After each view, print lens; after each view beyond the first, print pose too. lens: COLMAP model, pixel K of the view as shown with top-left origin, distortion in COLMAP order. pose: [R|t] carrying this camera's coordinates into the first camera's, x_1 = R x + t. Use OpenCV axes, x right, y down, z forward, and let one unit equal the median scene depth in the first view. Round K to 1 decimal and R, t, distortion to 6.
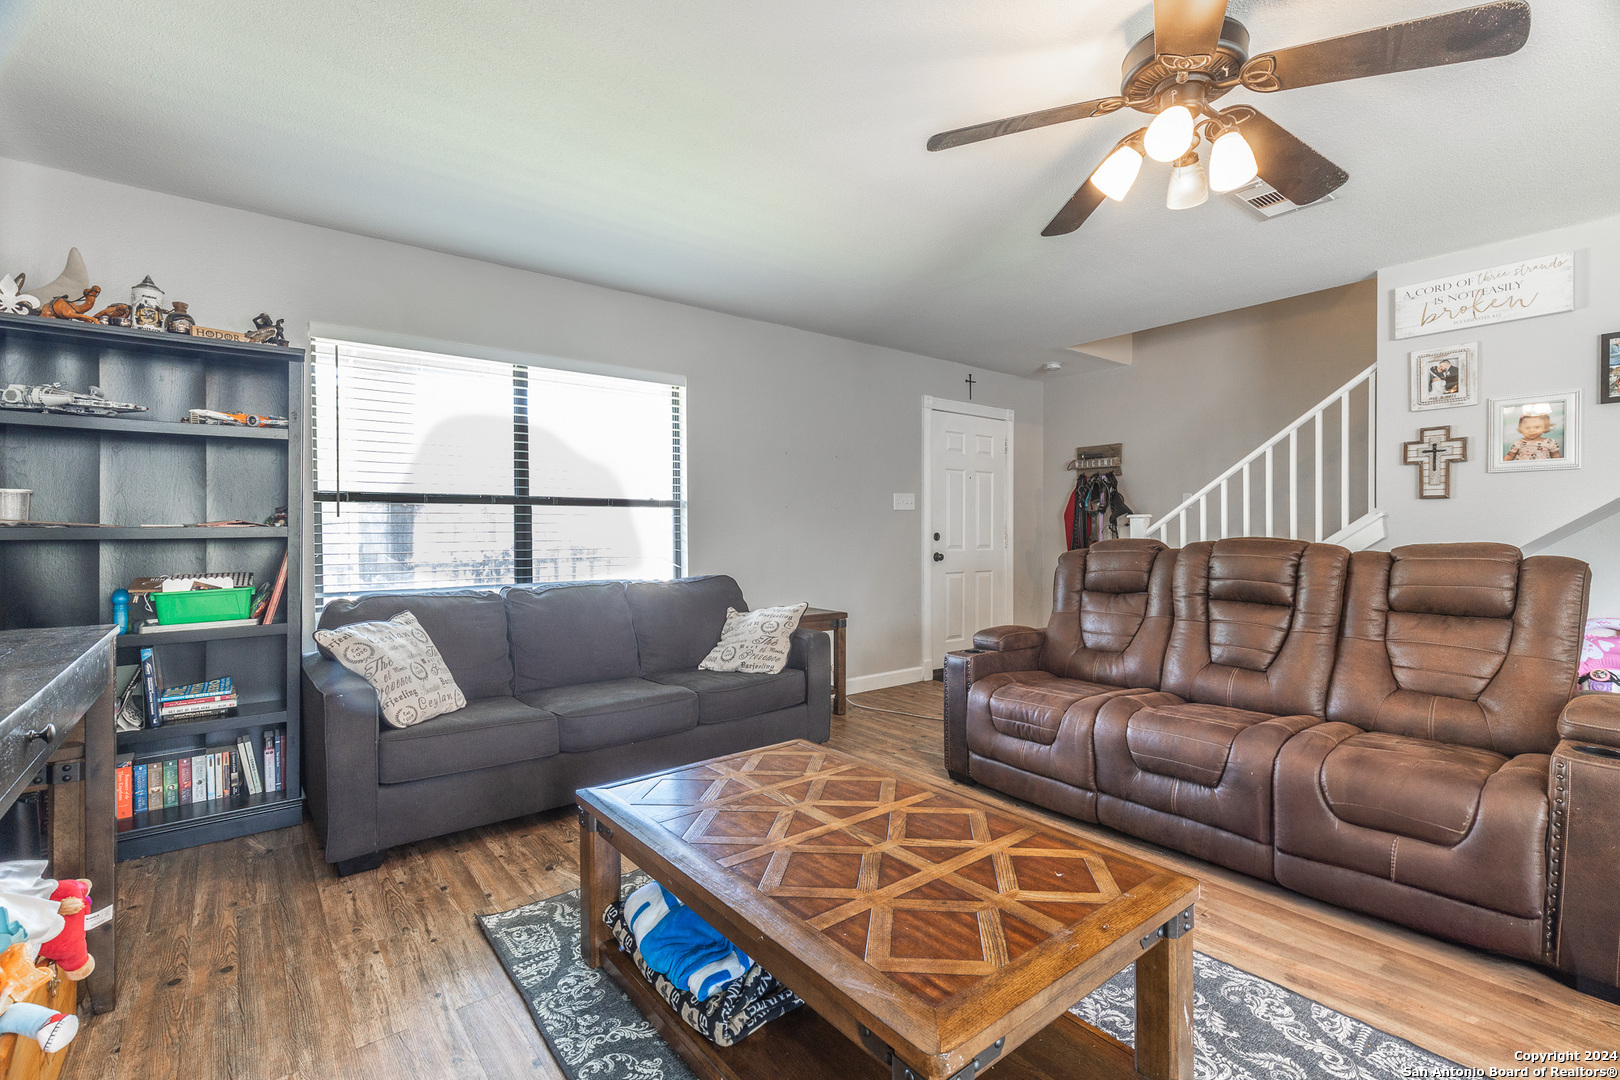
lens RADIAL K [[739.7, 0, 810.0], [0, 739.7, 540.0], [0, 0, 1]] dist [0.001611, 0.000618]
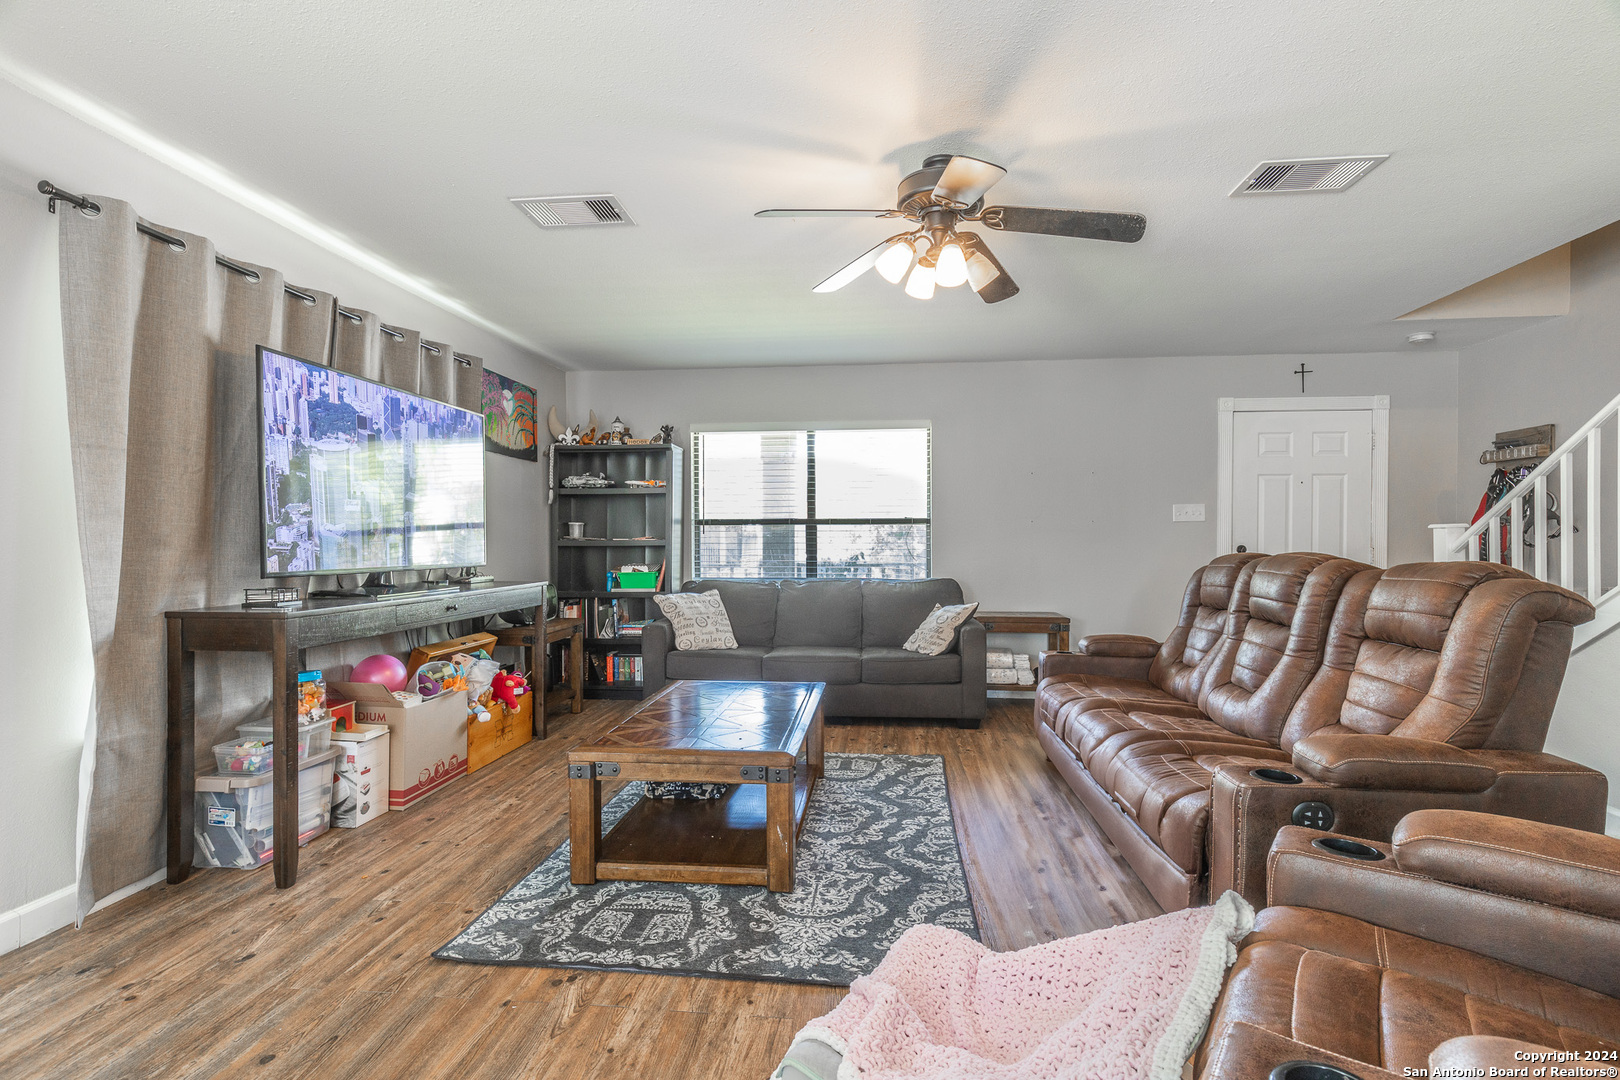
lens RADIAL K [[758.5, 0, 815.0], [0, 758.5, 548.9], [0, 0, 1]] dist [0.013938, -0.000008]
pose [[0.710943, 0.010145, -0.703176, 0.888393], [-0.010048, 0.999940, 0.004268, -0.007393], [0.703178, 0.004031, 0.711003, -0.091343]]
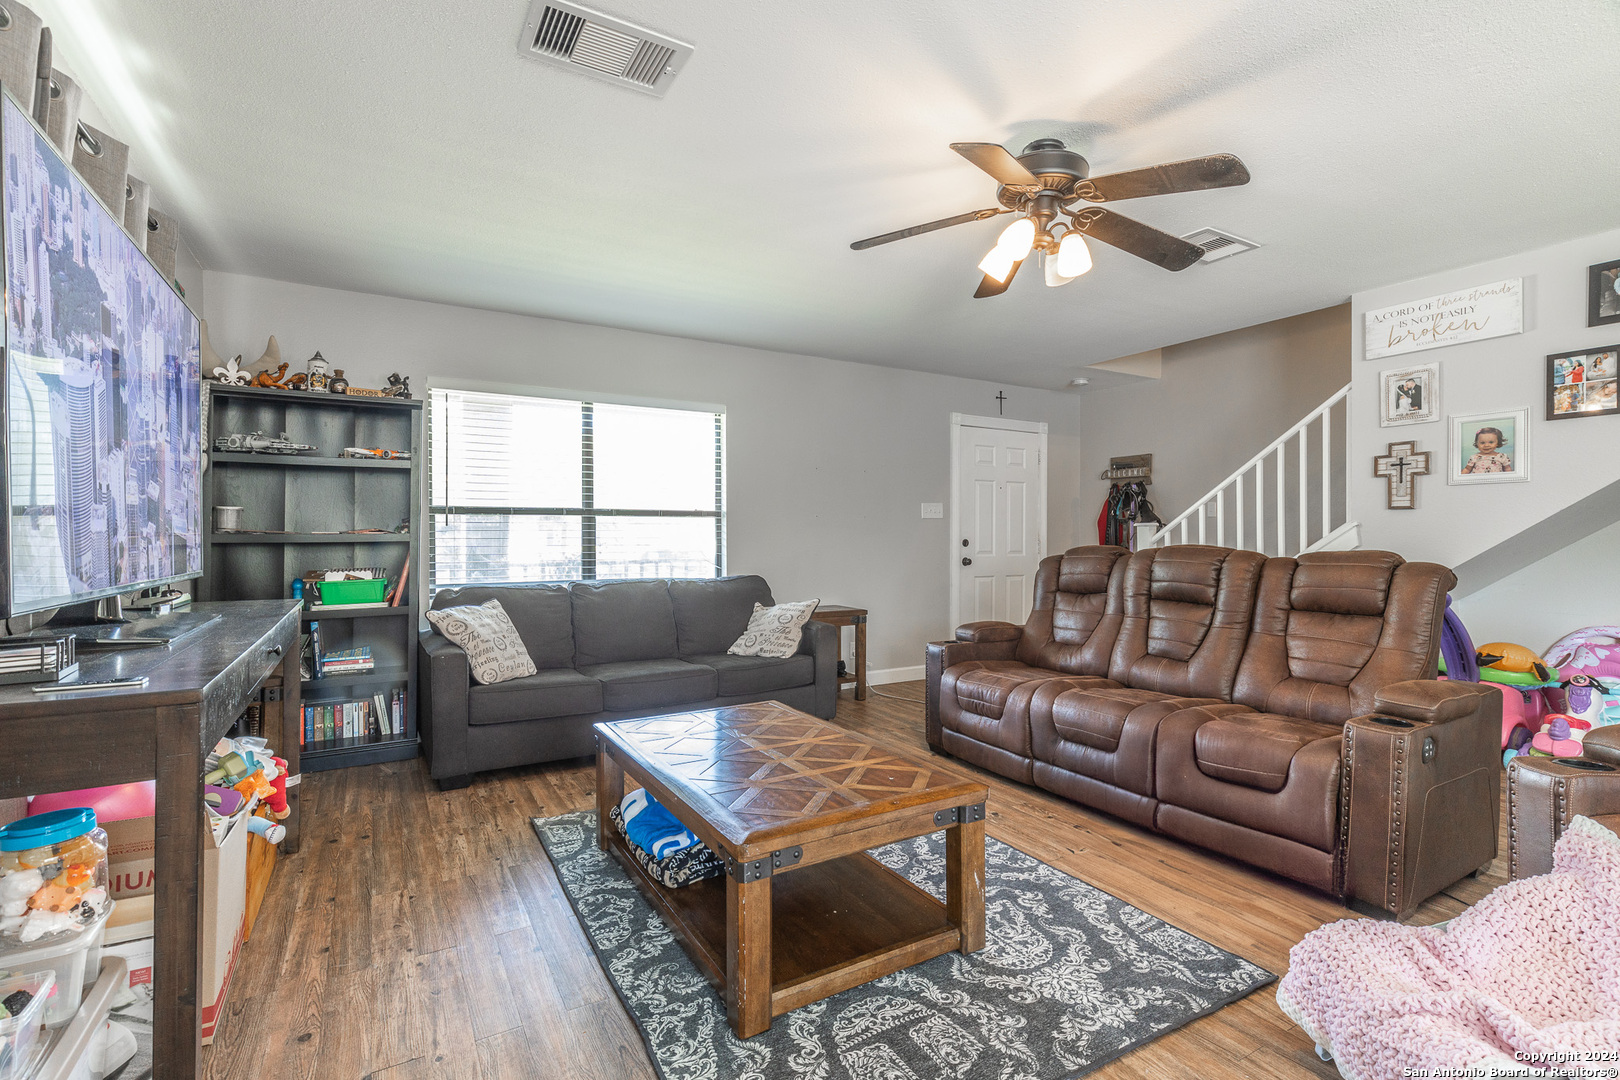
lens RADIAL K [[759.5, 0, 810.8], [0, 759.5, 538.2], [0, 0, 1]] dist [0.001770, -0.000432]
pose [[0.990258, 0.003262, -0.139204, 0.196129], [-0.004584, 0.999947, -0.009175, -0.000454], [0.139166, 0.009724, 0.990221, -0.249147]]
